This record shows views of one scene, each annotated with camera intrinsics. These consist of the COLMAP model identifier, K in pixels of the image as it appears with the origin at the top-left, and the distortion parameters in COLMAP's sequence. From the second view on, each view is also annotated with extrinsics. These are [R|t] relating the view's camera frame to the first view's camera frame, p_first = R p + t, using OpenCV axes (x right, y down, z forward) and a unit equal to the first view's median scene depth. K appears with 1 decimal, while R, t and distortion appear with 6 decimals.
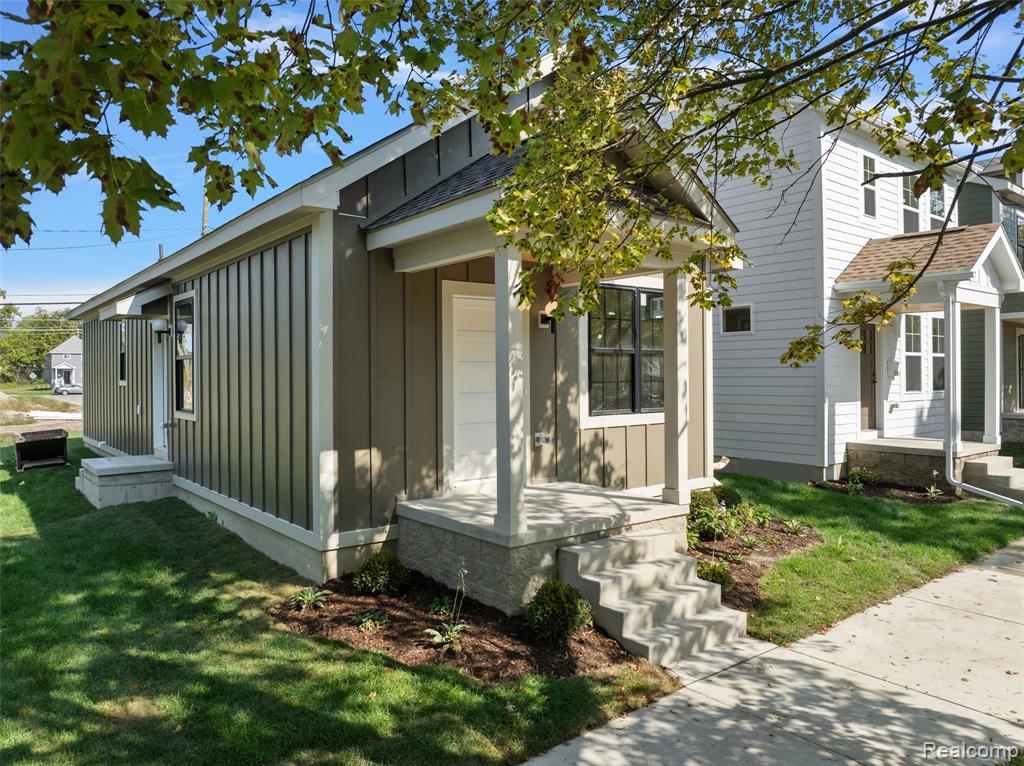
lens RADIAL K [[728.6, 0, 512.0], [0, 728.6, 383.0], [0, 0, 1]] dist [-0.061135, 0.030926]
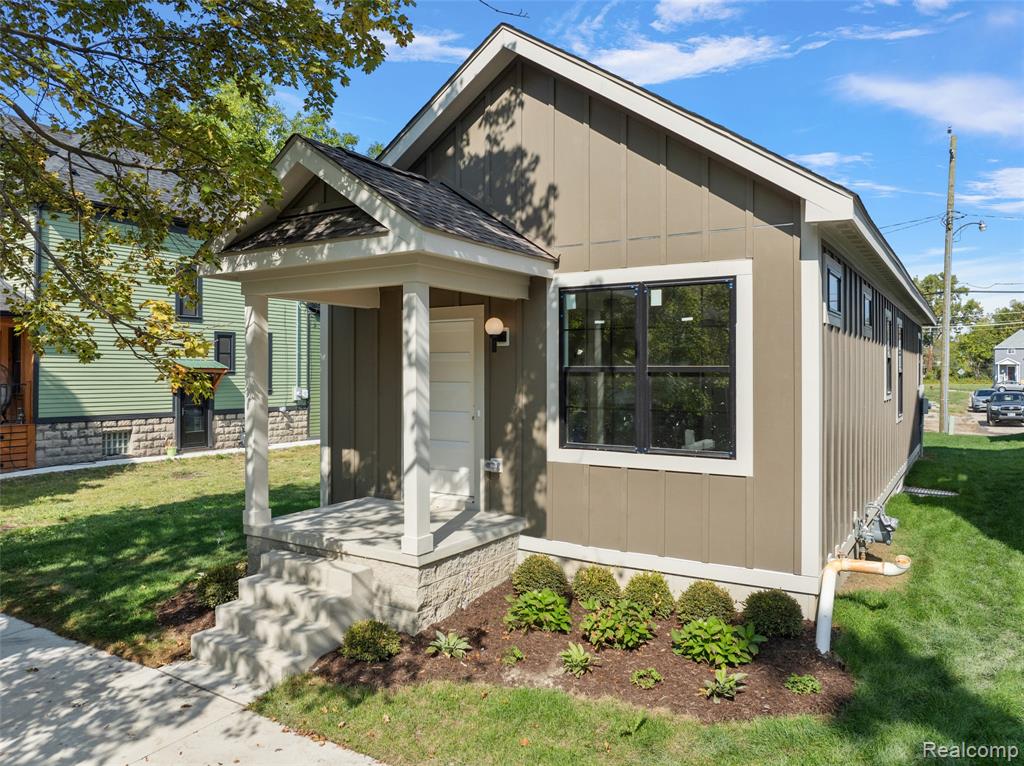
lens RADIAL K [[728.6, 0, 512.0], [0, 728.6, 383.0], [0, 0, 1]] dist [-0.061135, 0.030926]
pose [[0.330200, 0.022848, -0.943634, 1.329173], [-0.015400, 0.999704, 0.018817, -0.066307], [0.943785, 0.008319, 0.330454, 1.011634]]
